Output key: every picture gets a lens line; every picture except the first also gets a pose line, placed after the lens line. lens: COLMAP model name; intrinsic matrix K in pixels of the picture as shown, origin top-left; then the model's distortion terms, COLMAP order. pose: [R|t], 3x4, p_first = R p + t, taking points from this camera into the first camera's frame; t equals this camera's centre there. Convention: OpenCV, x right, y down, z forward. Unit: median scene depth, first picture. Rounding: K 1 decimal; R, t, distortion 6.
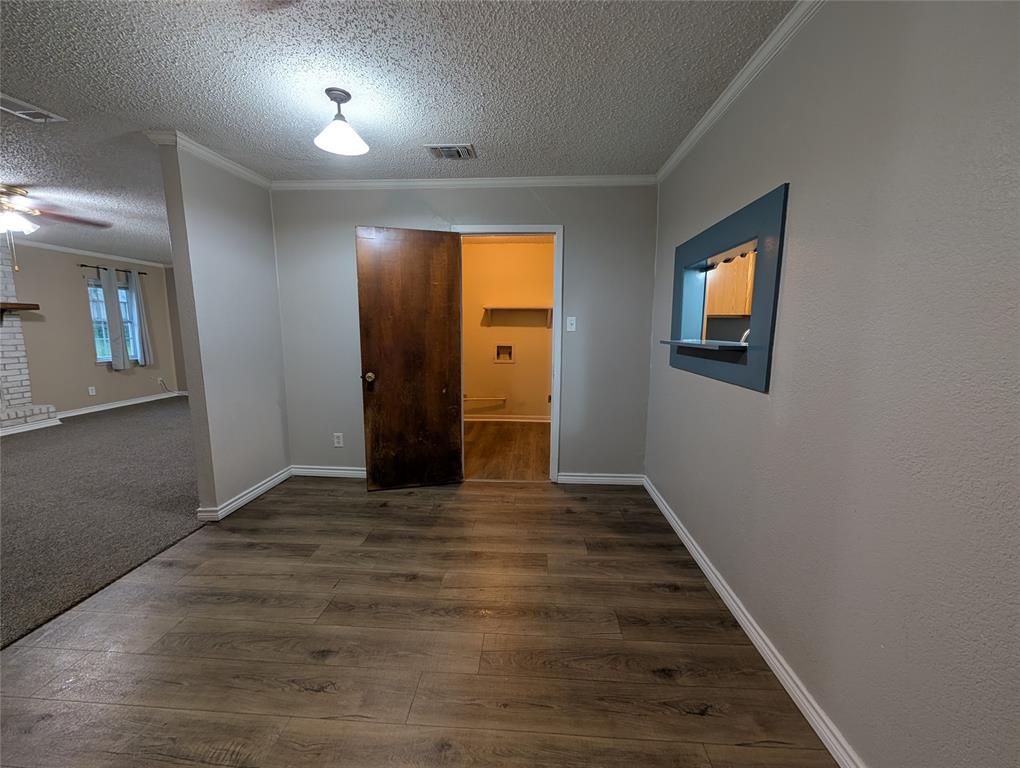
lens RADIAL K [[384.8, 0, 506.5], [0, 384.8, 386.2], [0, 0, 1]] dist [-0.001804, 0.000996]
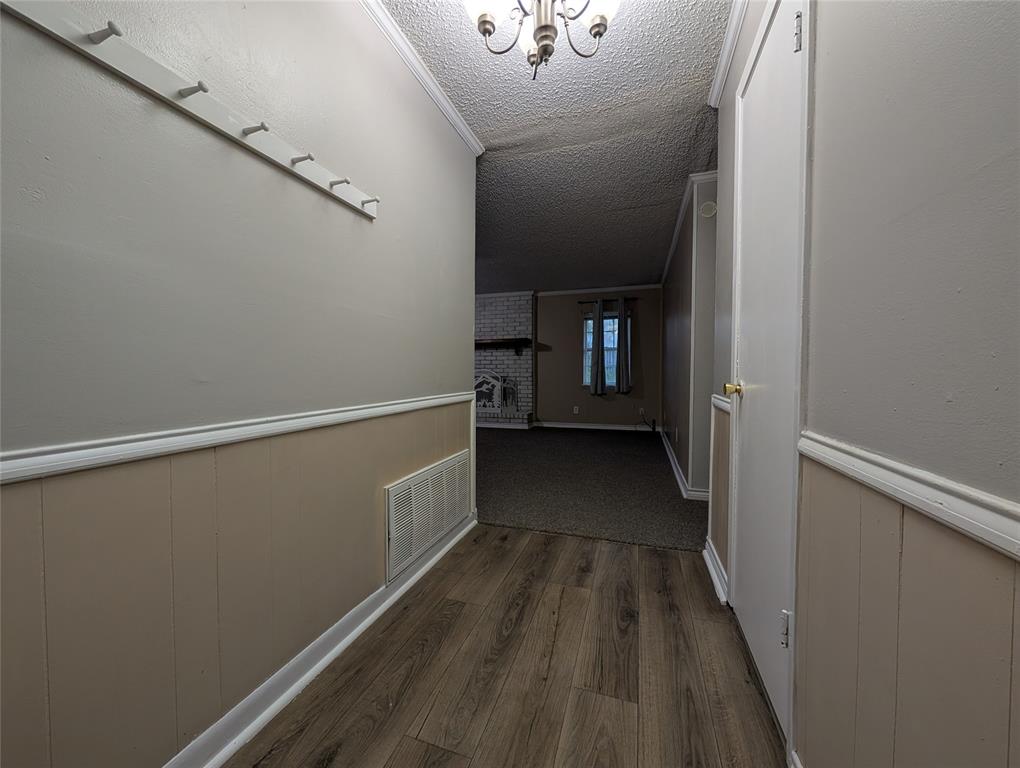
lens RADIAL K [[384.8, 0, 512.0], [0, 384.8, 374.8], [0, 0, 1]] dist [-0.001804, 0.000996]
pose [[-0.248819, 0.021097, -0.968320, 0.942487], [-0.127267, 0.990382, 0.054280, -0.002180], [0.960152, 0.136741, -0.243741, 1.343044]]
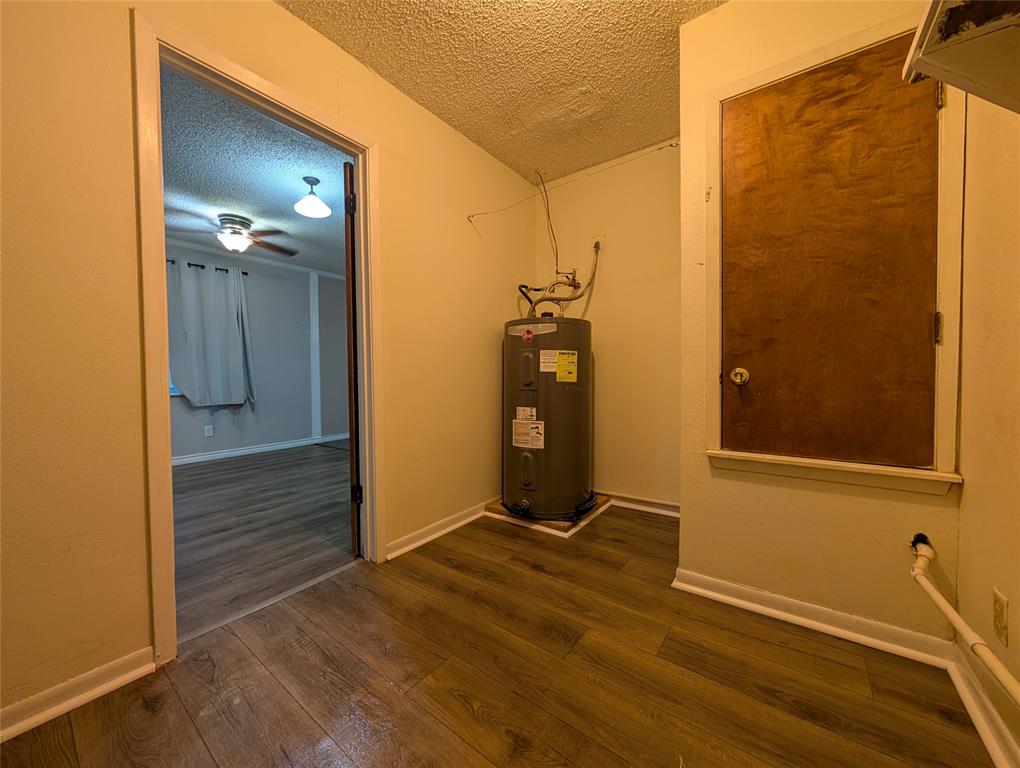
lens RADIAL K [[384.8, 0, 514.7], [0, 384.8, 381.9], [0, 0, 1]] dist [-0.001804, 0.000996]
pose [[-0.841894, -0.003391, 0.539632, -0.942902], [0.090034, 0.985082, 0.146655, -0.109667], [-0.532079, 0.172053, -0.829029, 2.324366]]
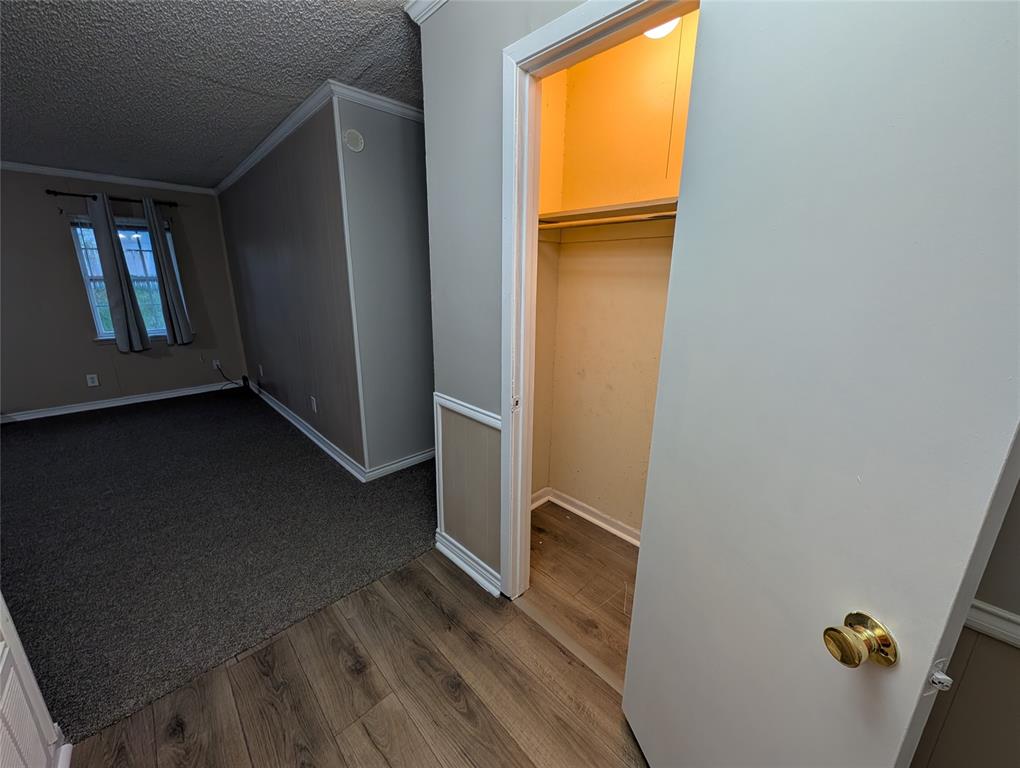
lens RADIAL K [[384.8, 0, 509.1], [0, 384.8, 376.2], [0, 0, 1]] dist [-0.001804, 0.000996]
pose [[0.745817, 0.179608, -0.641481, 0.422446], [-0.109006, 0.982892, 0.148463, -0.215009], [0.657171, -0.040801, 0.752636, 0.912706]]
